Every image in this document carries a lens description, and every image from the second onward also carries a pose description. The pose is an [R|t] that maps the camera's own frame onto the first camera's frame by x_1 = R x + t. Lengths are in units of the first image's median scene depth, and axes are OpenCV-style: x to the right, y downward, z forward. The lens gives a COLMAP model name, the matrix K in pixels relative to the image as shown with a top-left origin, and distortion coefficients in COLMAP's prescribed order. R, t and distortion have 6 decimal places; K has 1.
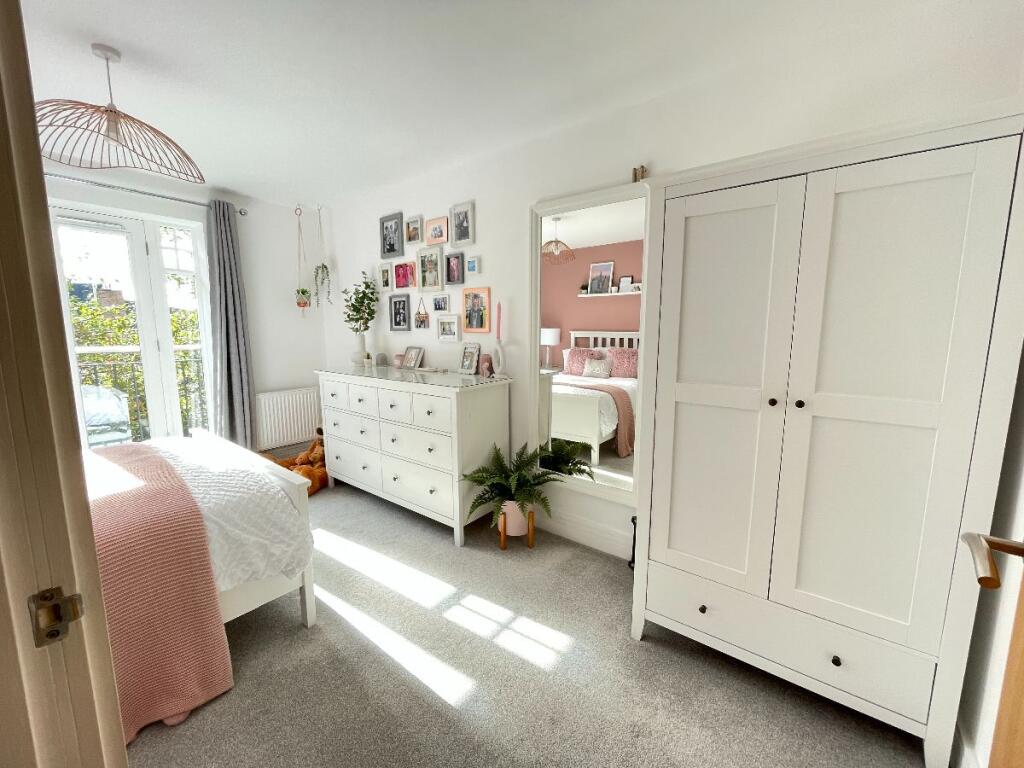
lens RADIAL K [[413.7, 0, 510.5], [0, 413.7, 383.7], [0, 0, 1]] dist [-0.012850, -0.000136]
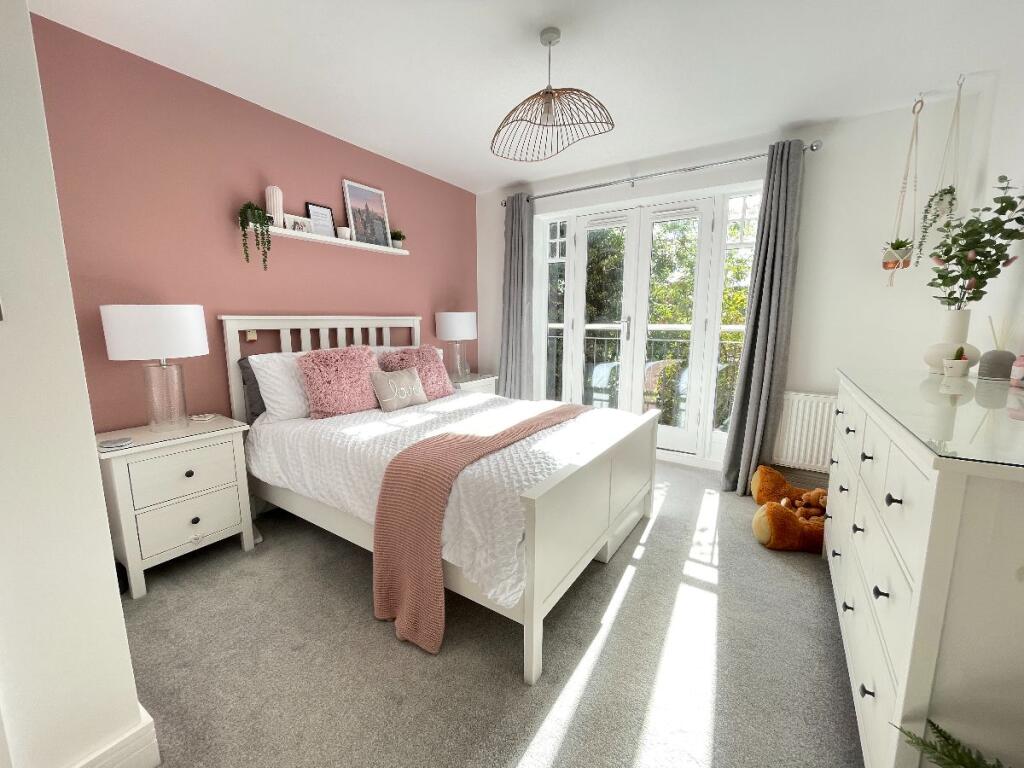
lens RADIAL K [[413.7, 0, 511.6], [0, 413.7, 385.5], [0, 0, 1]] dist [-0.012850, -0.000136]
pose [[0.073612, 0.152830, -0.985507, 0.094737], [-0.135614, 0.980543, 0.141931, -0.026649], [0.988023, 0.123201, 0.092905, 0.436769]]
